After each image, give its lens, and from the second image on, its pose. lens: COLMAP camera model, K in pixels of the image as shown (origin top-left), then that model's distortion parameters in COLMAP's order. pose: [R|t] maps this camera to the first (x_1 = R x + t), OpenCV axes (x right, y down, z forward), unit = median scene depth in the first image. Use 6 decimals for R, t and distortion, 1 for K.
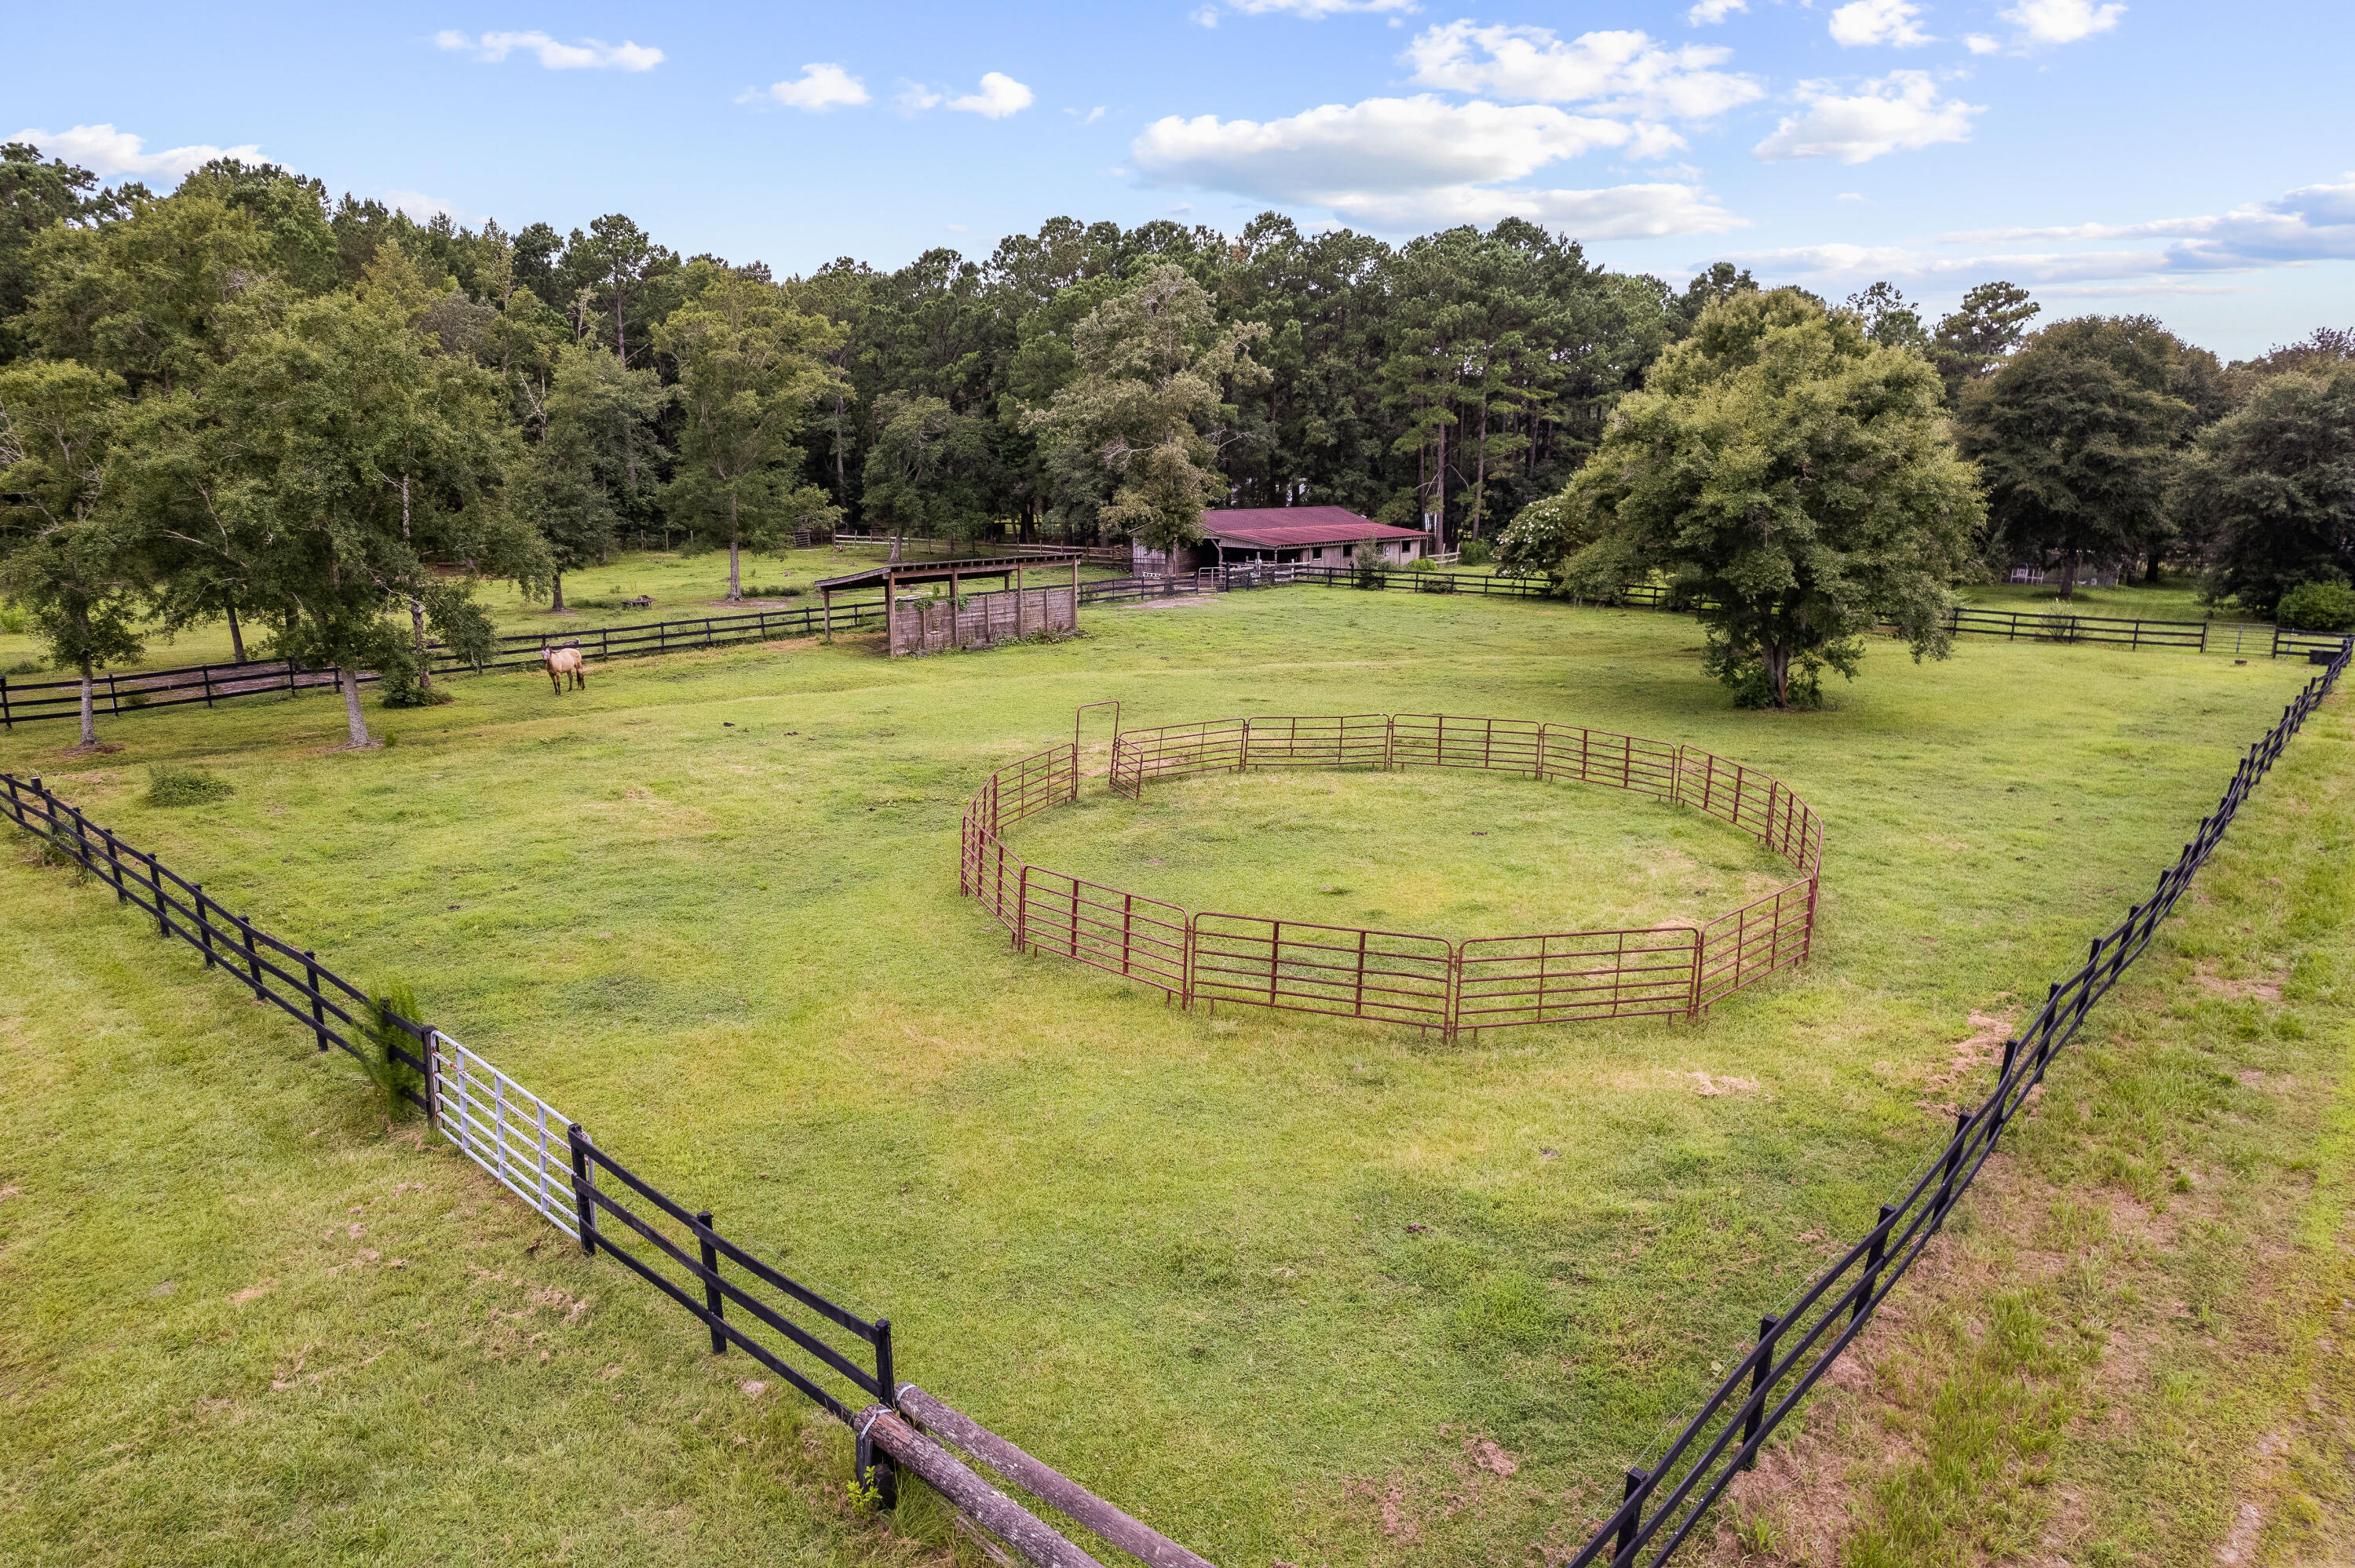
lens RADIAL K [[1523.9, 0, 1177.5], [0, 1523.9, 784.0], [0, 0, 1]] dist [-0.001449, 0.000299]
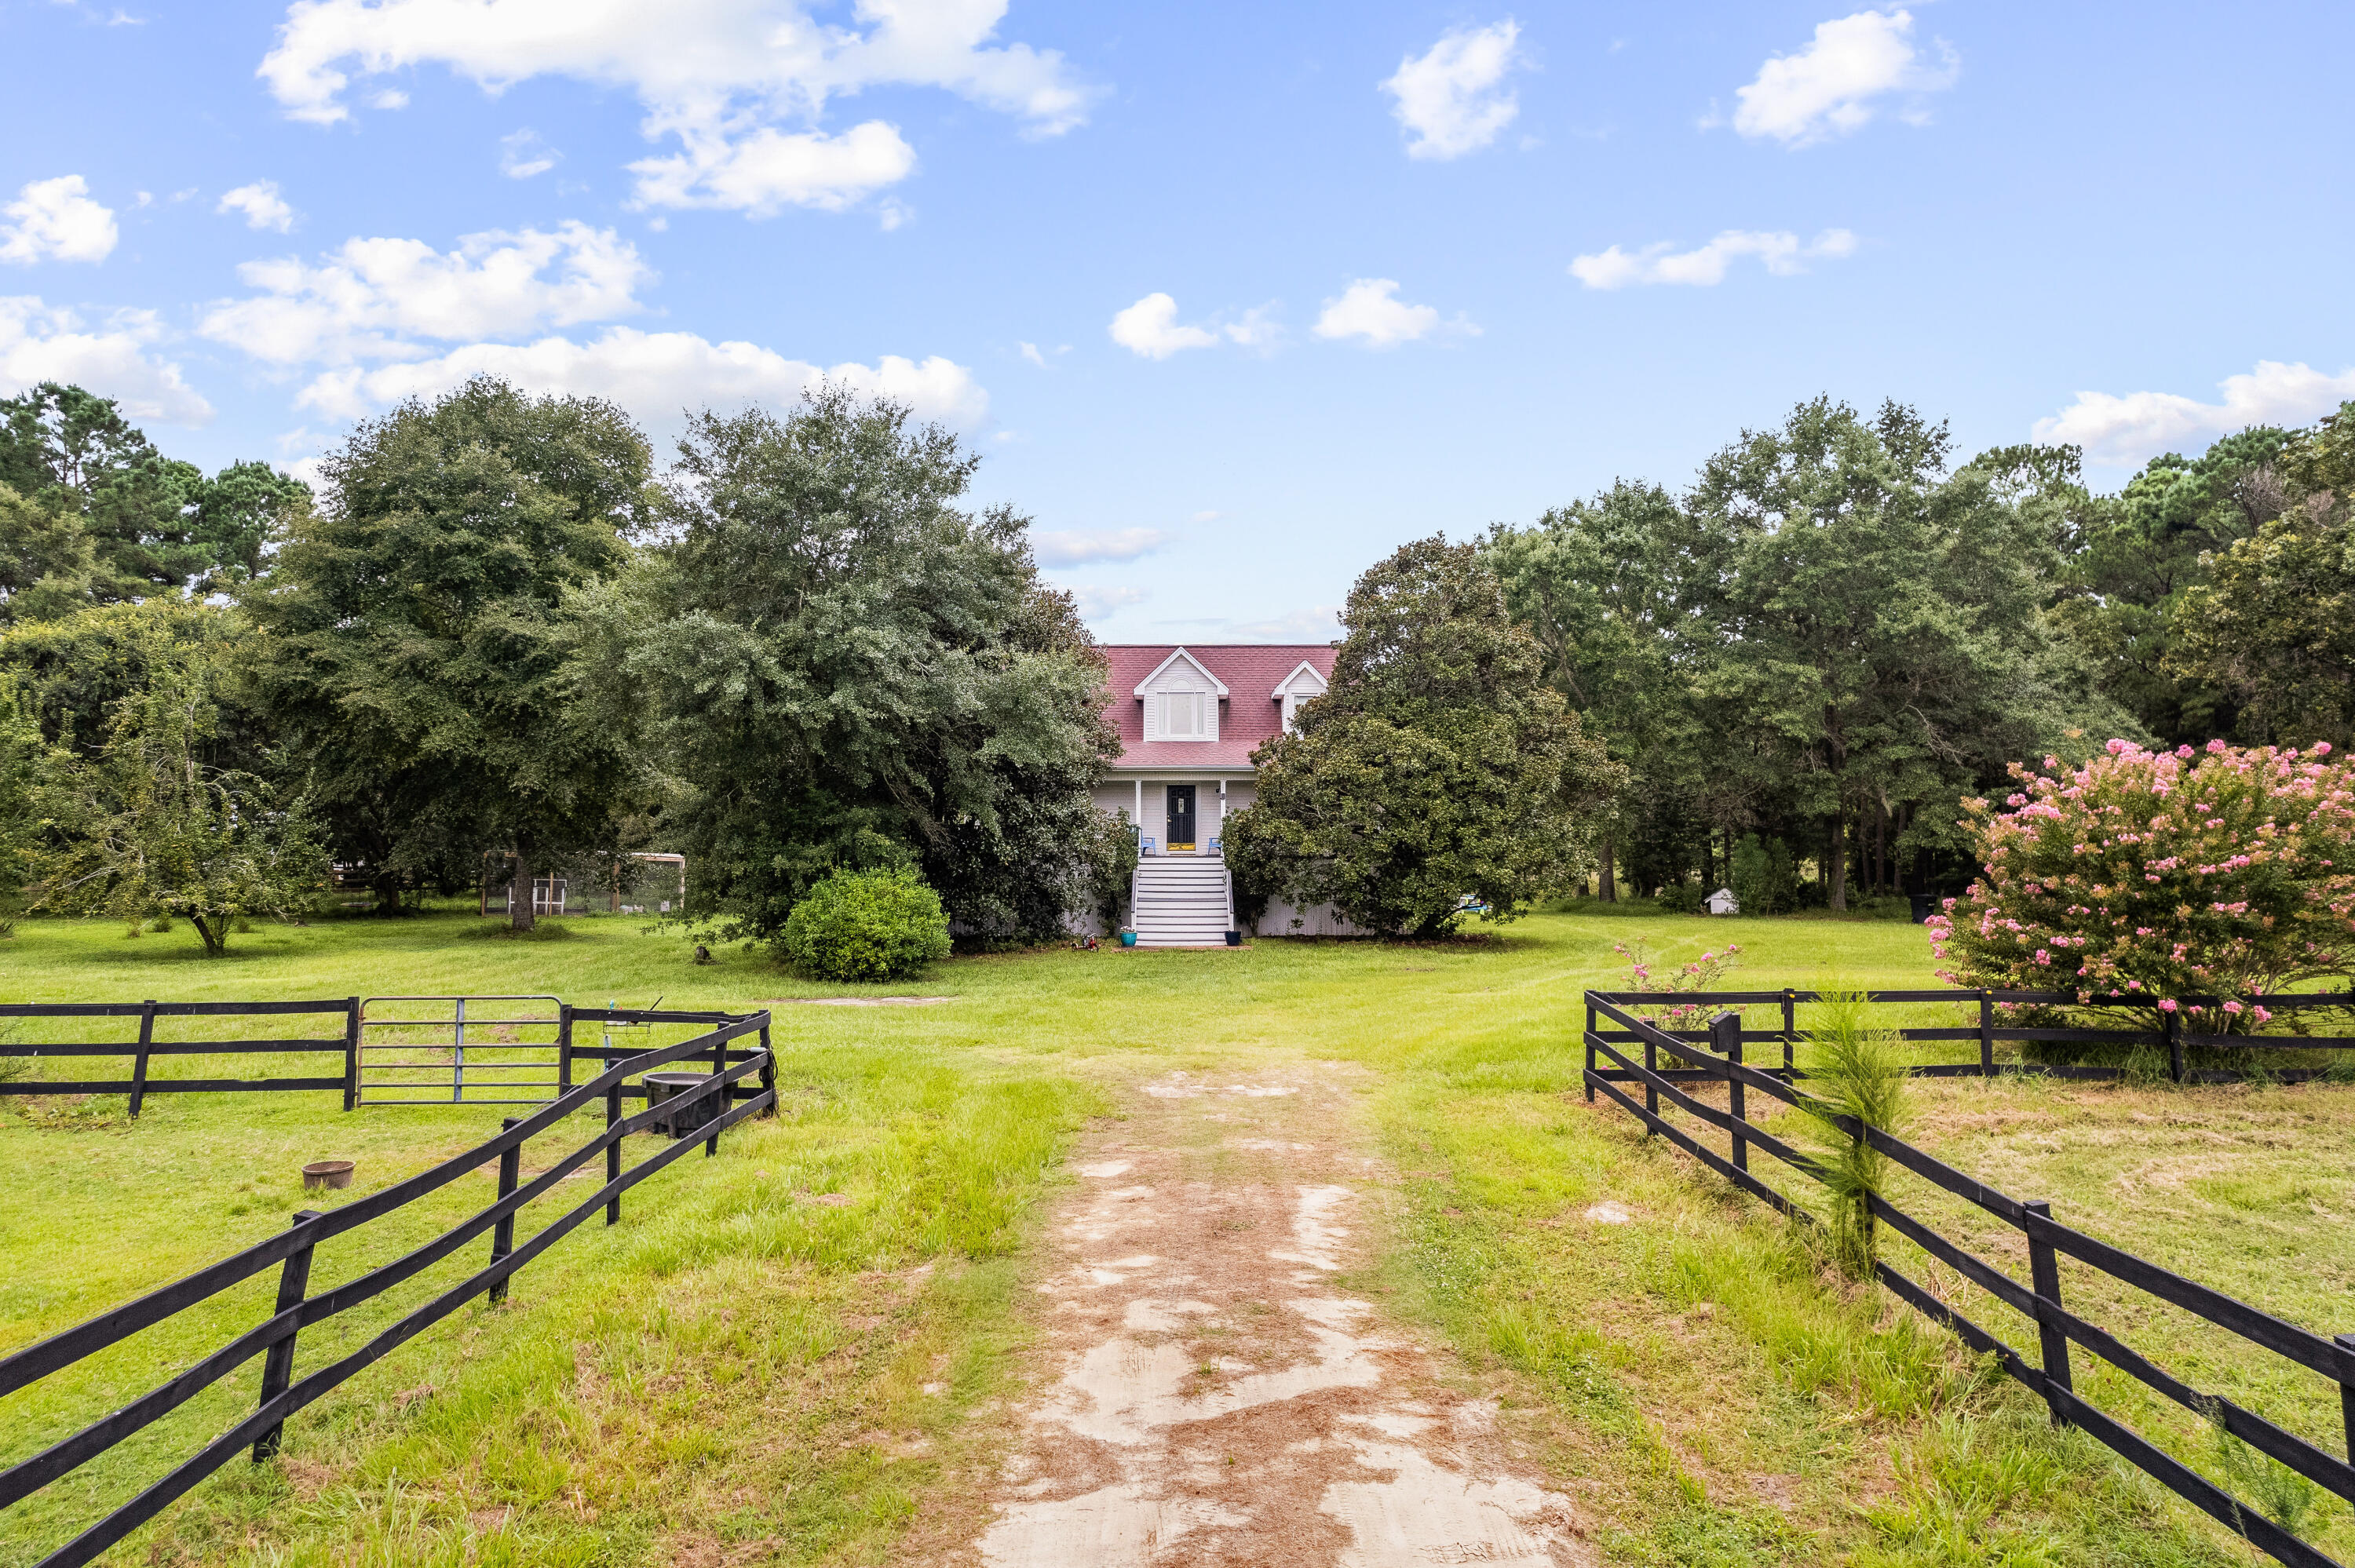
lens RADIAL K [[1523.9, 0, 1177.5], [0, 1523.9, 784.0], [0, 0, 1]] dist [-0.001449, 0.000299]
pose [[0.766102, 0.011293, 0.642620, 0.531677], [0.135136, 0.974665, -0.178230, -0.064858], [-0.628352, 0.223383, 0.745167, 0.599900]]
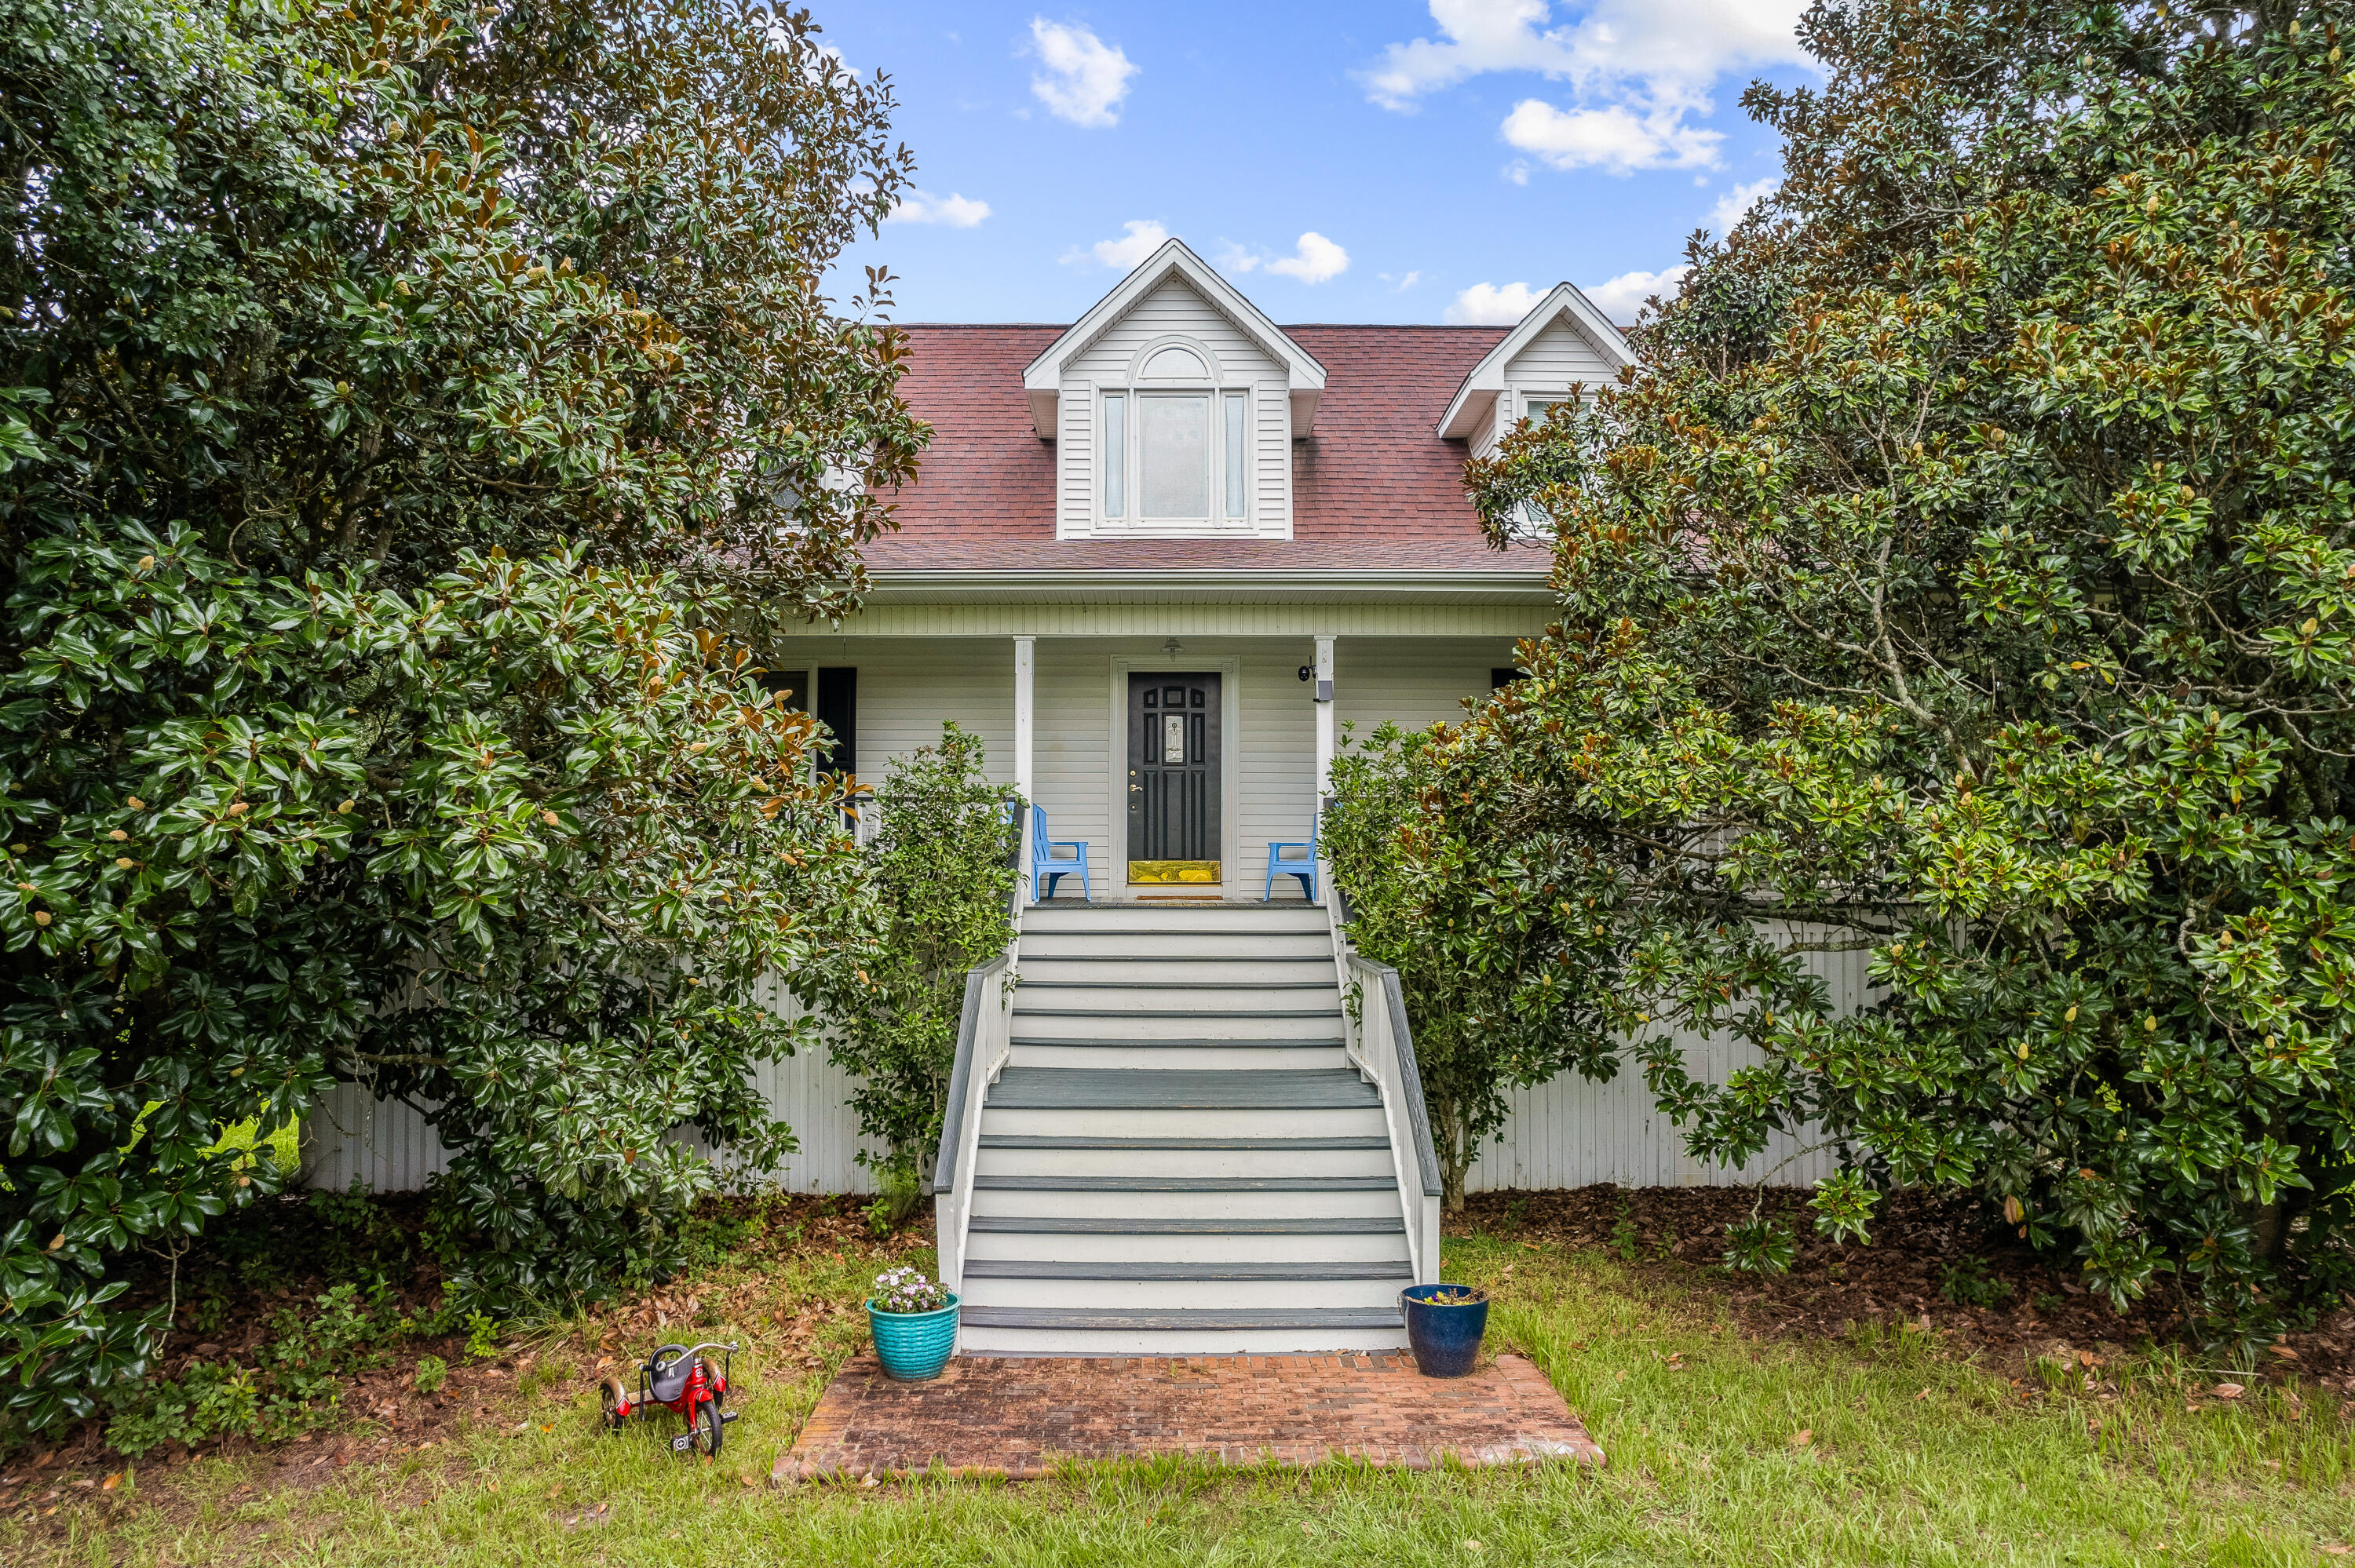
lens RADIAL K [[1523.9, 0, 1177.5], [0, 1523.9, 784.0], [0, 0, 1]] dist [-0.001449, 0.000299]
pose [[0.758310, 0.026690, 0.651348, 0.782922], [0.135324, 0.970952, -0.197332, -0.118237], [-0.637694, 0.237782, 0.732671, 0.895245]]
